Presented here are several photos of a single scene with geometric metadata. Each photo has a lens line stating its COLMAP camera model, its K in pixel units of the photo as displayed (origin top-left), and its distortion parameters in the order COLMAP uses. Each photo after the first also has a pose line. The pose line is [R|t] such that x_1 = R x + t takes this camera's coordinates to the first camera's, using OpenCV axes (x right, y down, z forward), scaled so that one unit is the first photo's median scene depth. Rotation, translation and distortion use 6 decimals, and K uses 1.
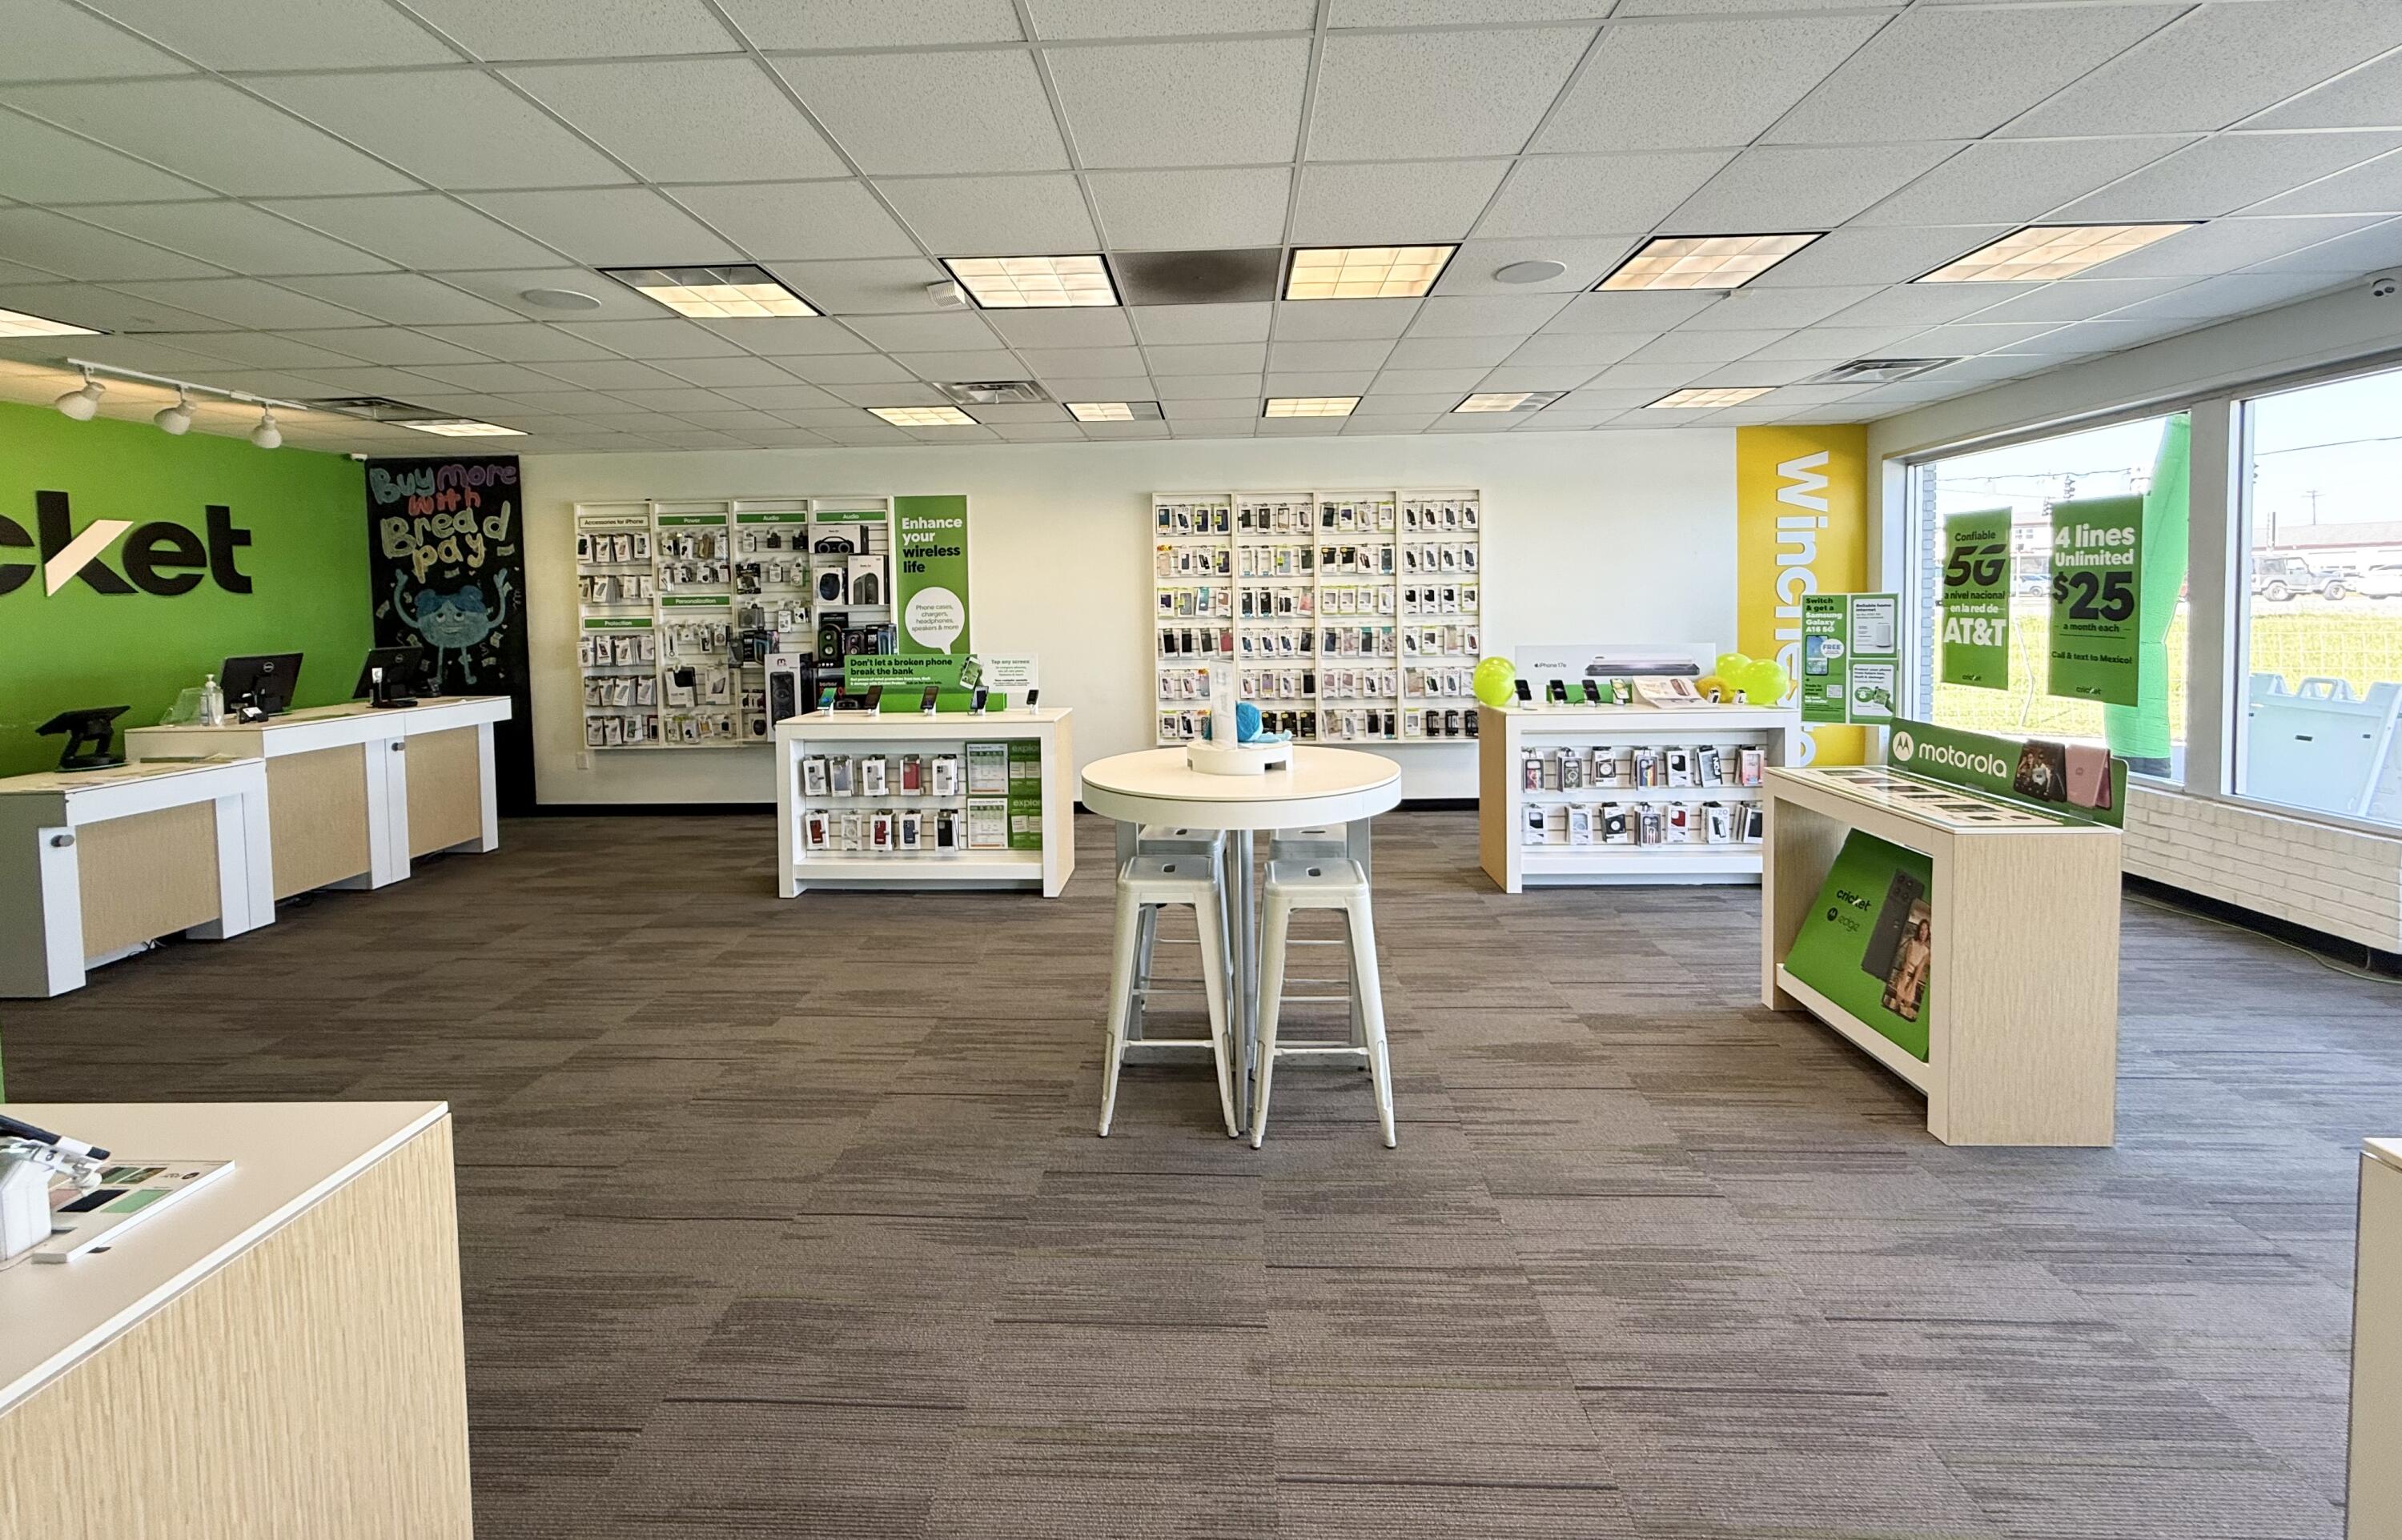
lens RADIAL K [[956.8, 0, 1189.7], [0, 956.8, 637.3], [0, 0, 1]] dist [0.001094, -0.000249]
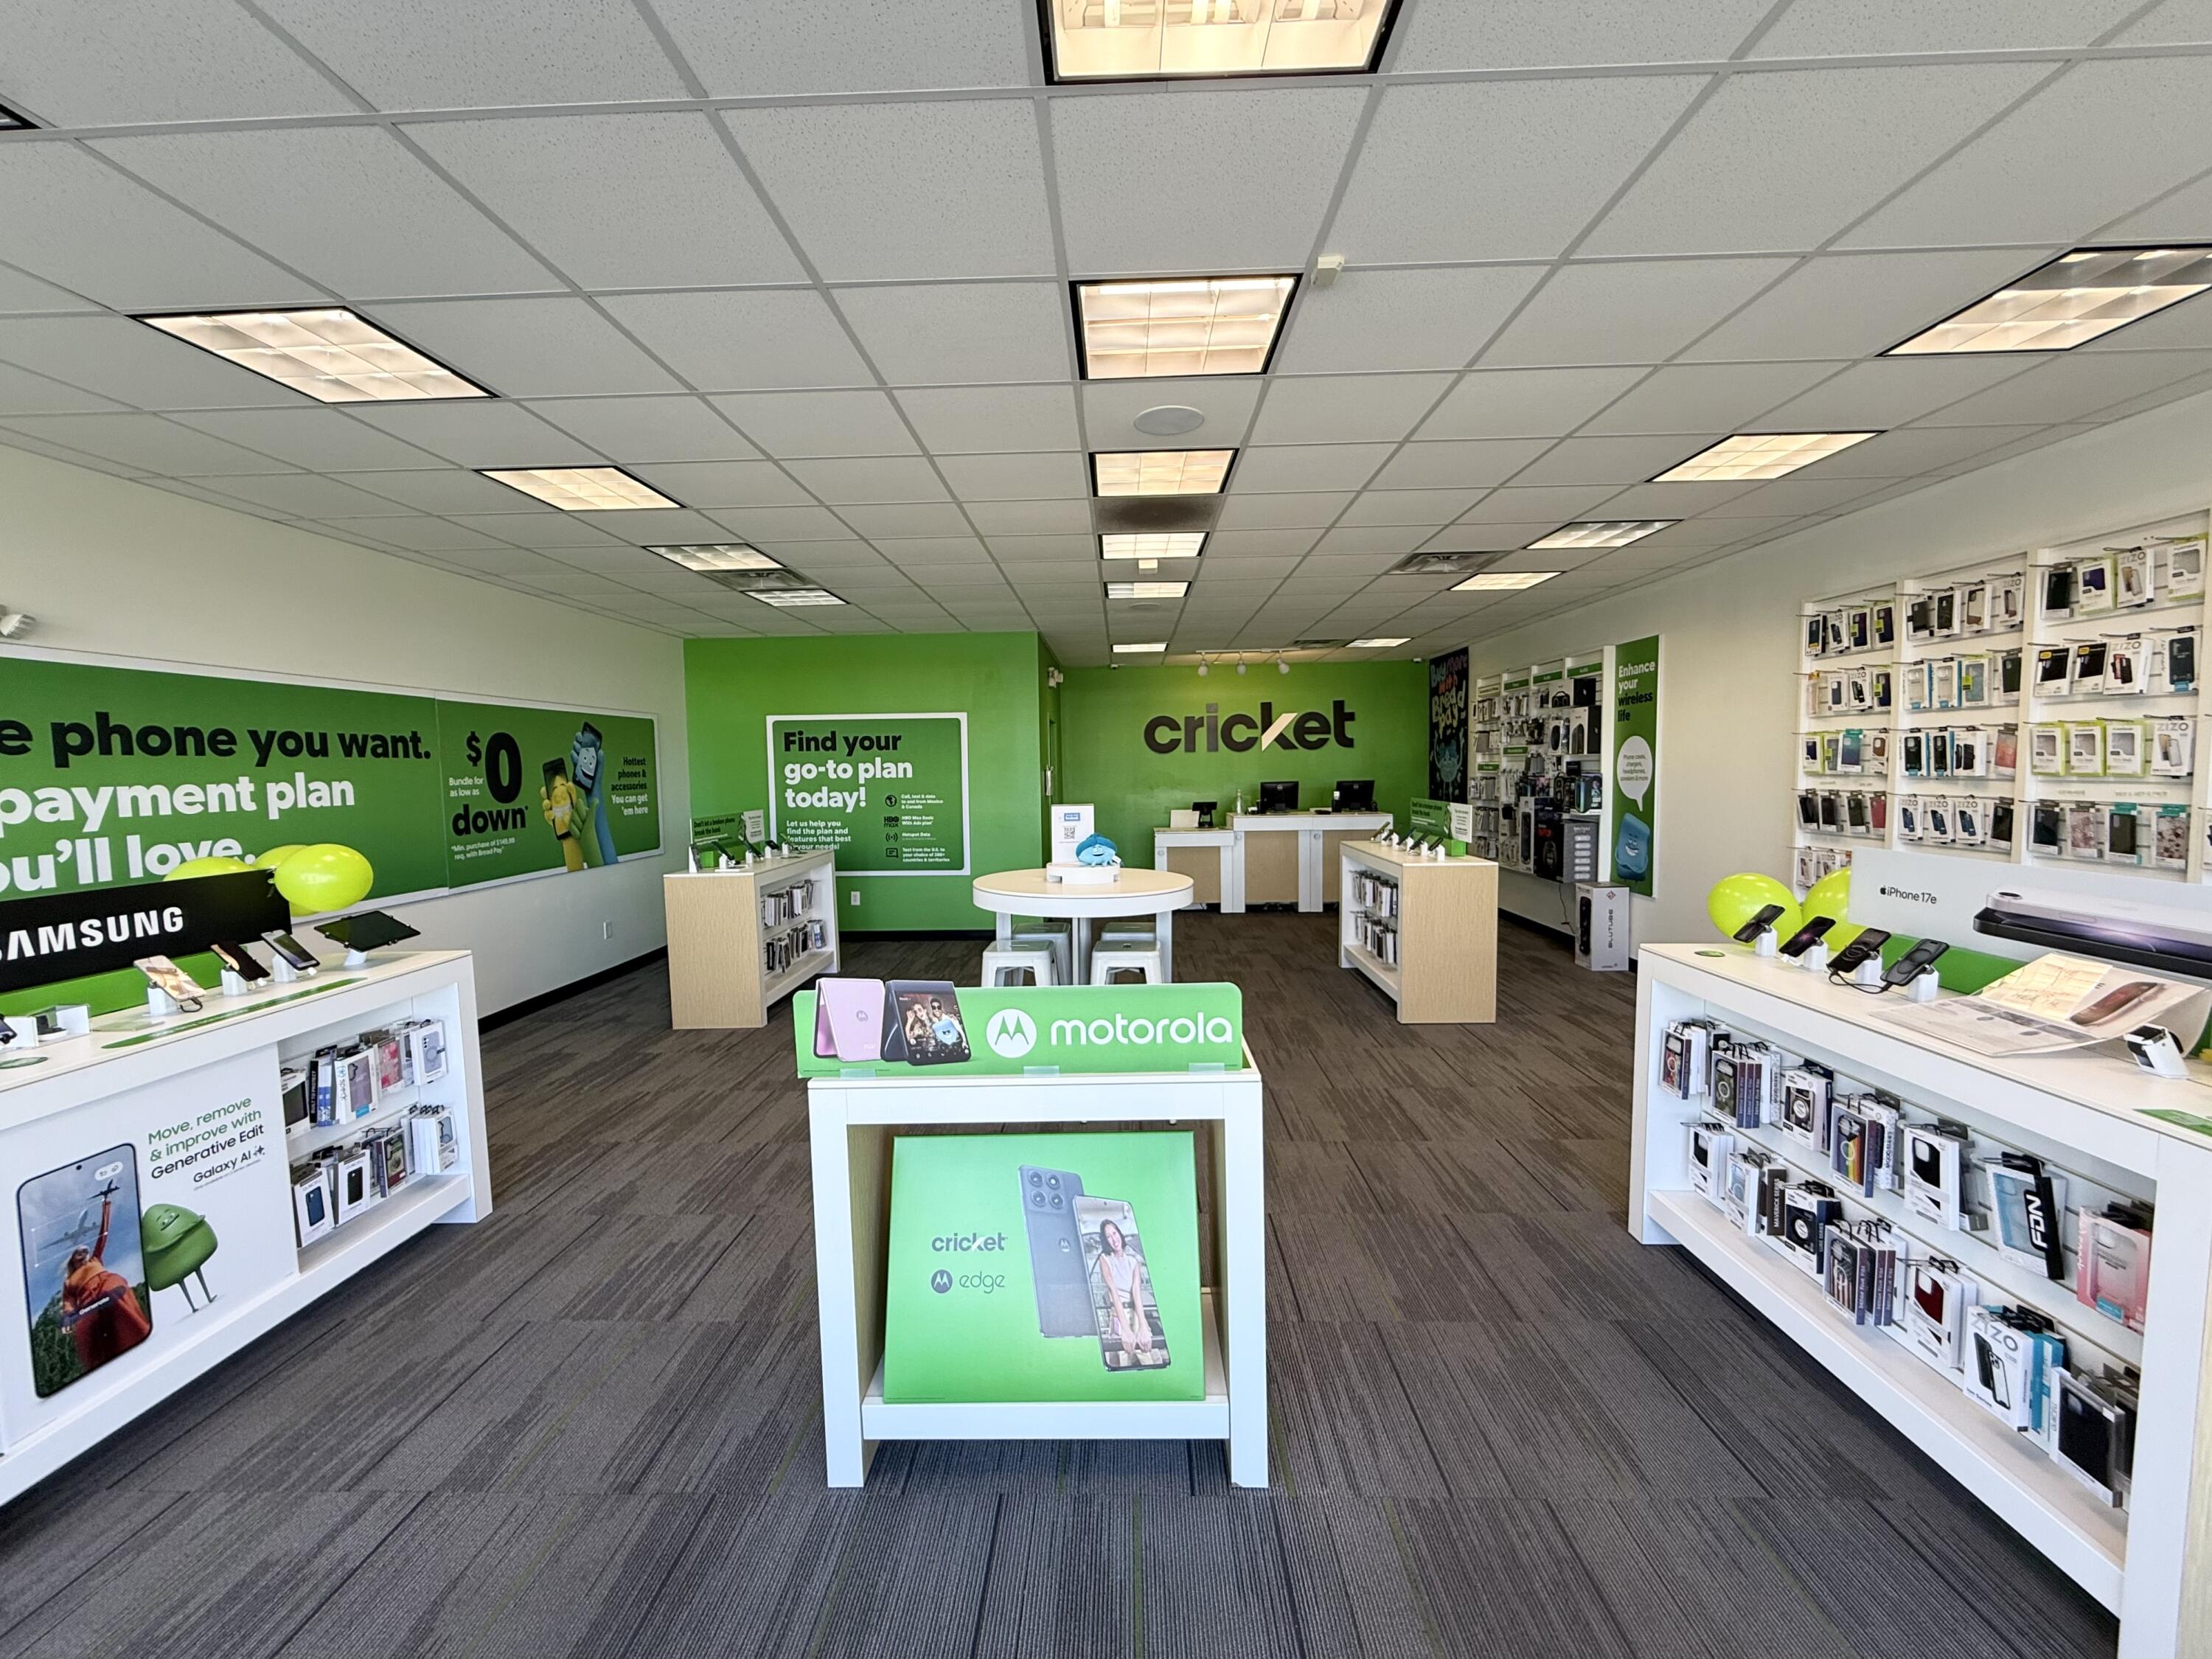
lens RADIAL K [[883.0, 0, 1101.9], [0, 883.0, 831.0], [0, 0, 1]] dist [0.001306, -0.000564]
pose [[0.017592, 0.089871, -0.995798, 0.635400], [-0.020749, 0.995770, 0.089502, -0.026416], [0.999630, 0.019087, 0.019382, 0.465547]]
